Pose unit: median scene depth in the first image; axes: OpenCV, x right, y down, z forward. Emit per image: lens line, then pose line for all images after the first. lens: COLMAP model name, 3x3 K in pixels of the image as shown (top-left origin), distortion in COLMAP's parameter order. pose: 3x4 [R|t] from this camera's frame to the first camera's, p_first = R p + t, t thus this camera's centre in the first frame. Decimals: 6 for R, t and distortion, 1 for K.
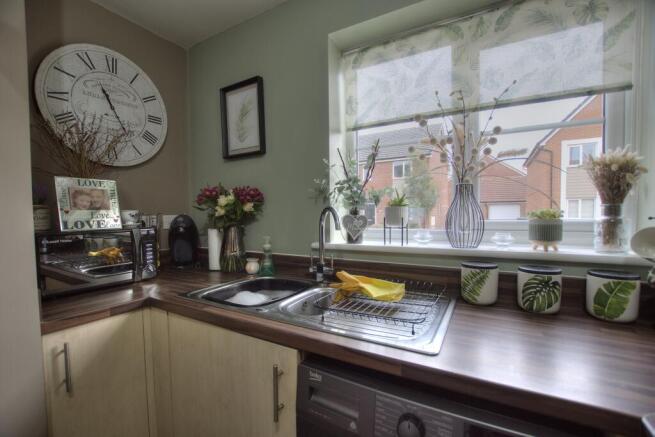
lens RADIAL K [[283.2, 0, 328.2], [0, 283.2, 222.2], [0, 0, 1]] dist [-0.022431, 0.000019]
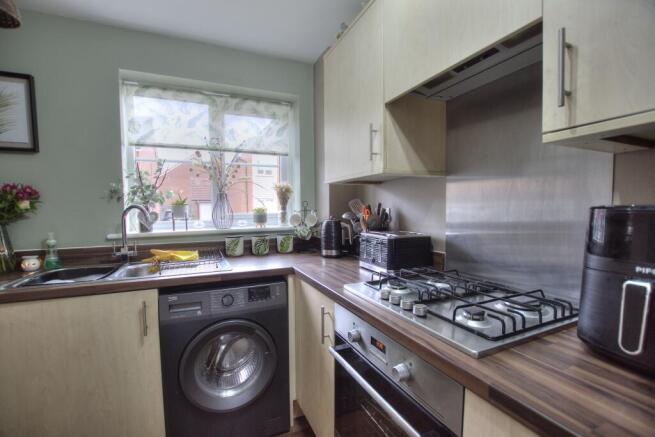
lens RADIAL K [[283.2, 0, 327.3], [0, 283.2, 221.3], [0, 0, 1]] dist [-0.022431, 0.000019]
pose [[0.571961, -0.033577, 0.819593, -0.576391], [0.033908, 0.999276, 0.017275, 0.030413], [-0.819580, 0.017910, 0.572685, -0.533110]]
